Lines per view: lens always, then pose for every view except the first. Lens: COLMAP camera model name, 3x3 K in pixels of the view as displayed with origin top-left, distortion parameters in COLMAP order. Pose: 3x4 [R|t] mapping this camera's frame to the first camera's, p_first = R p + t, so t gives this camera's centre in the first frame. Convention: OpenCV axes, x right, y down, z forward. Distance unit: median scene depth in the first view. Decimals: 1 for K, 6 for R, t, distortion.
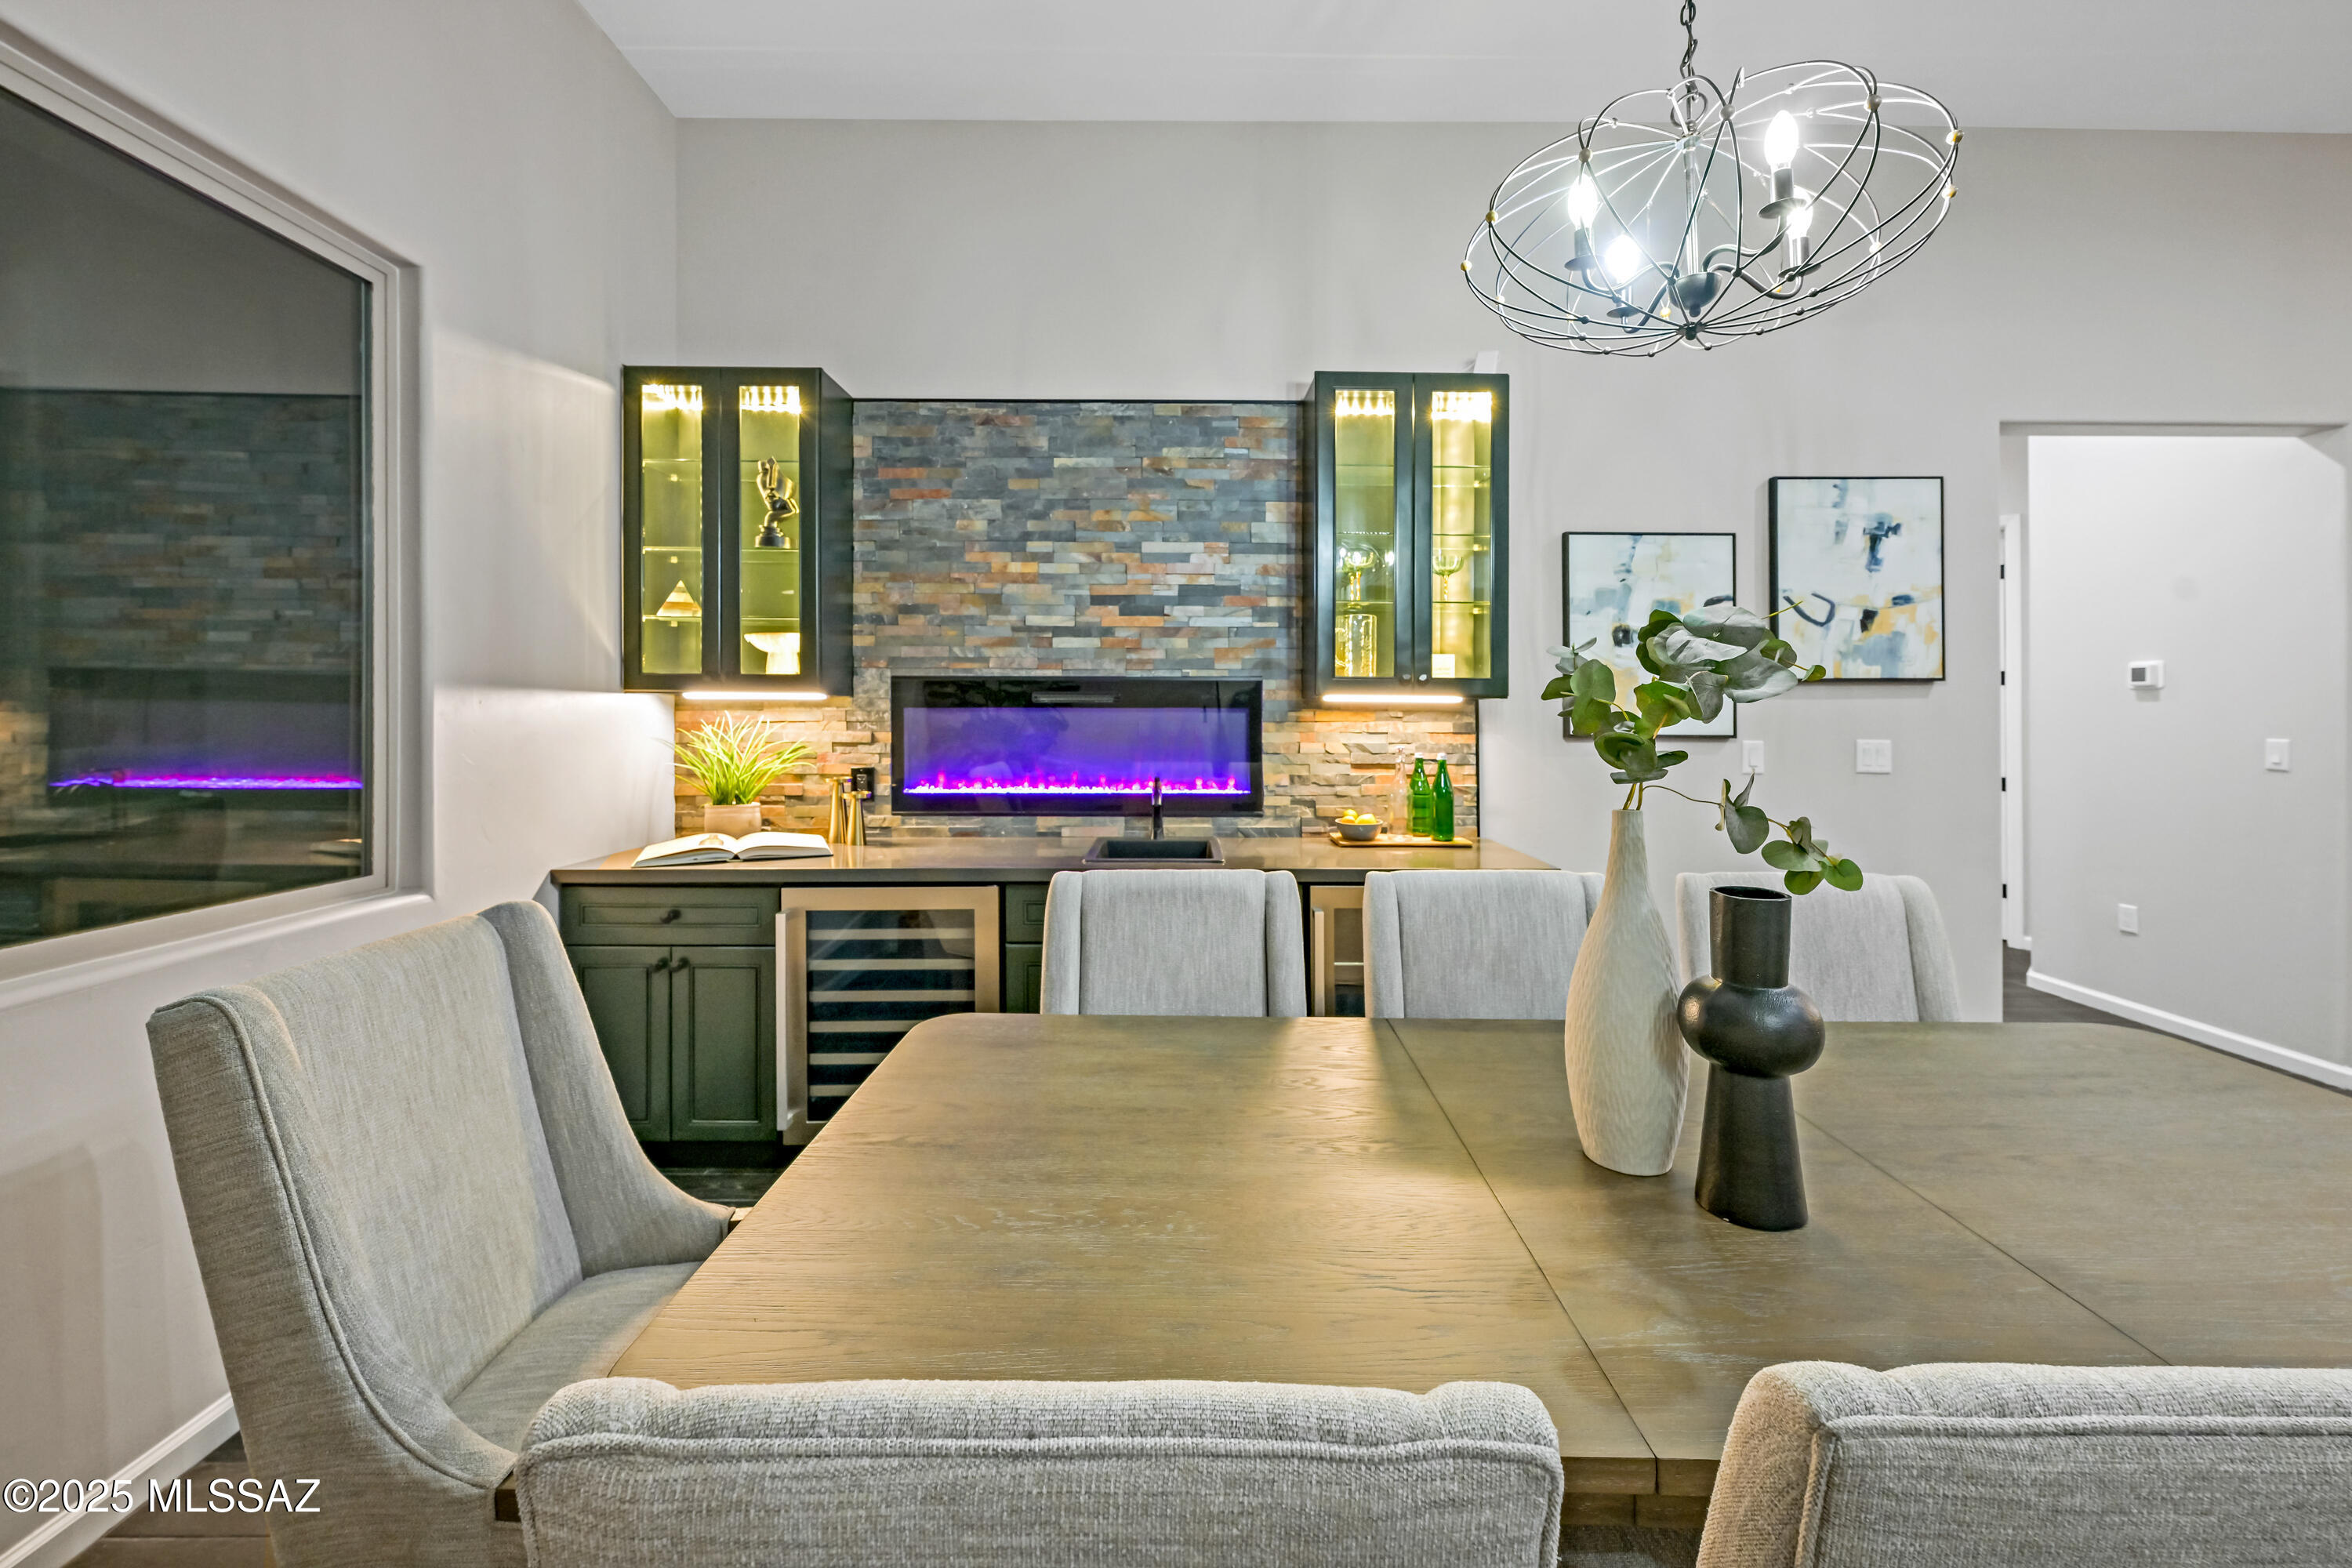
lens RADIAL K [[1038.4, 0, 1173.5], [0, 1038.4, 671.1], [0, 0, 1]] dist [0.002328, 0.000176]
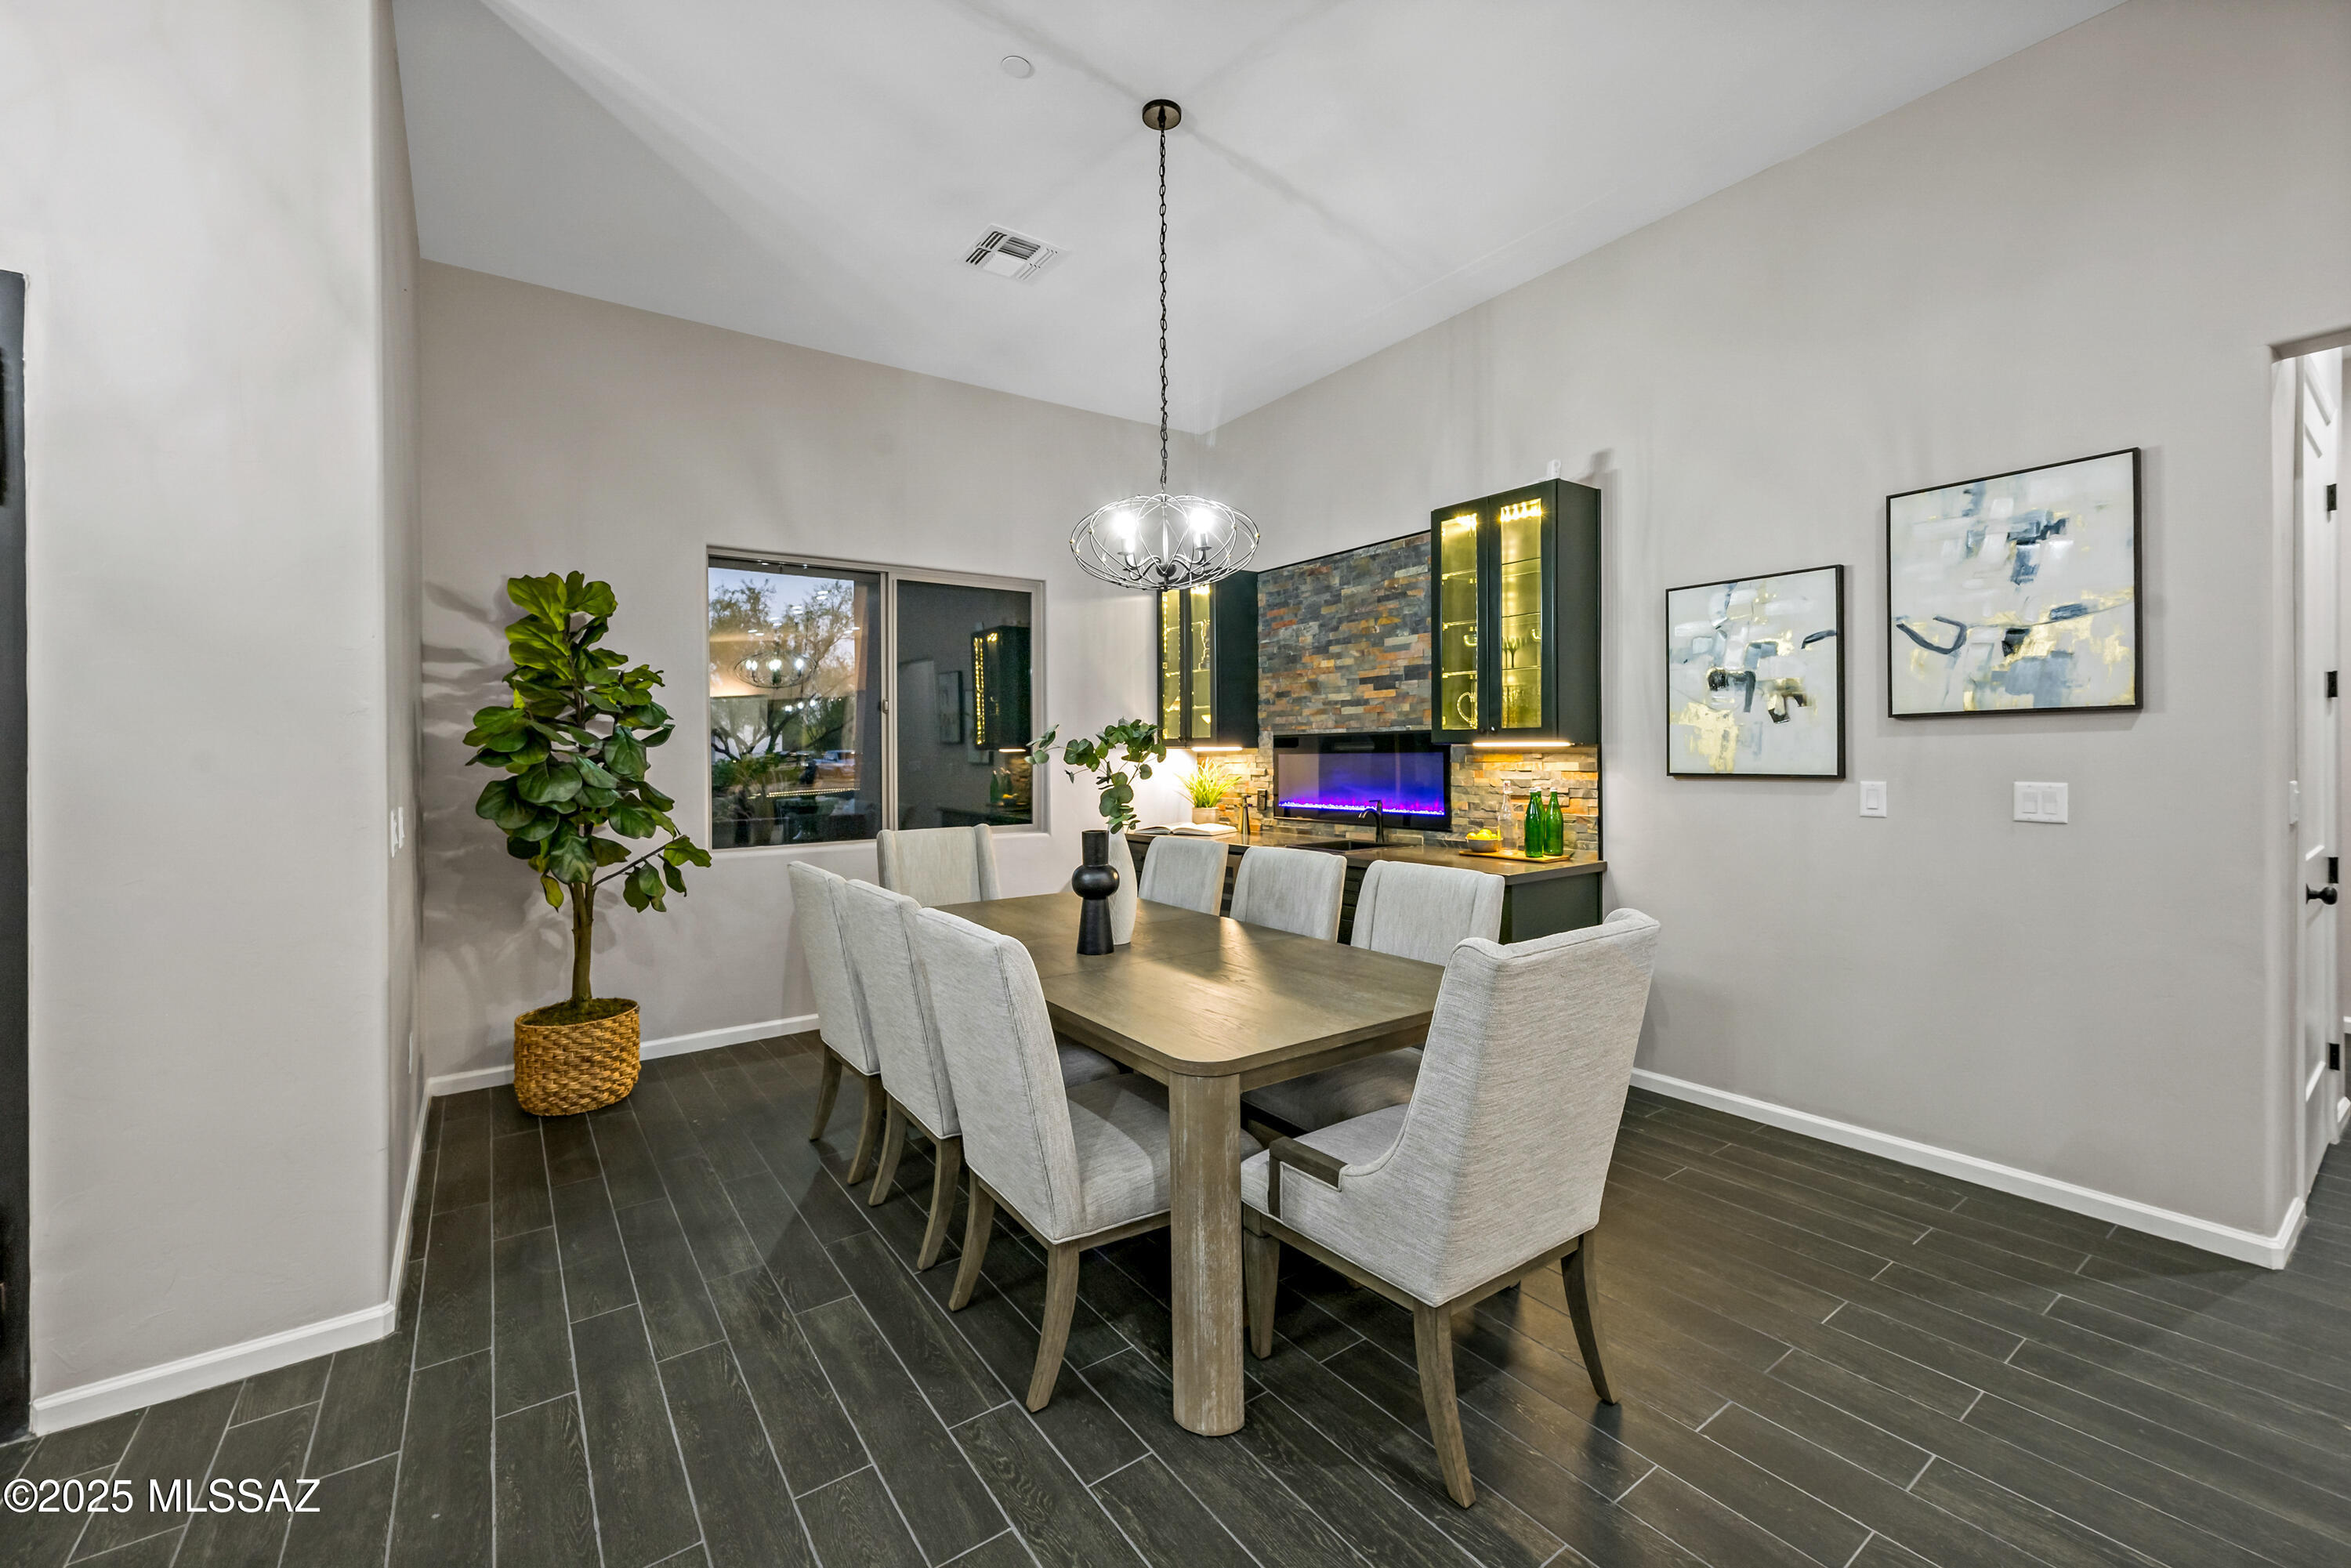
lens RADIAL K [[952.9, 0, 1170.2], [0, 952.9, 694.1], [0, 0, 1]] dist [-0.001002, -0.000069]
pose [[0.570704, -0.060549, -0.818920, 0.892832], [0.031964, 0.998160, -0.051526, 0.012377], [0.820533, 0.003230, 0.571589, -0.010063]]
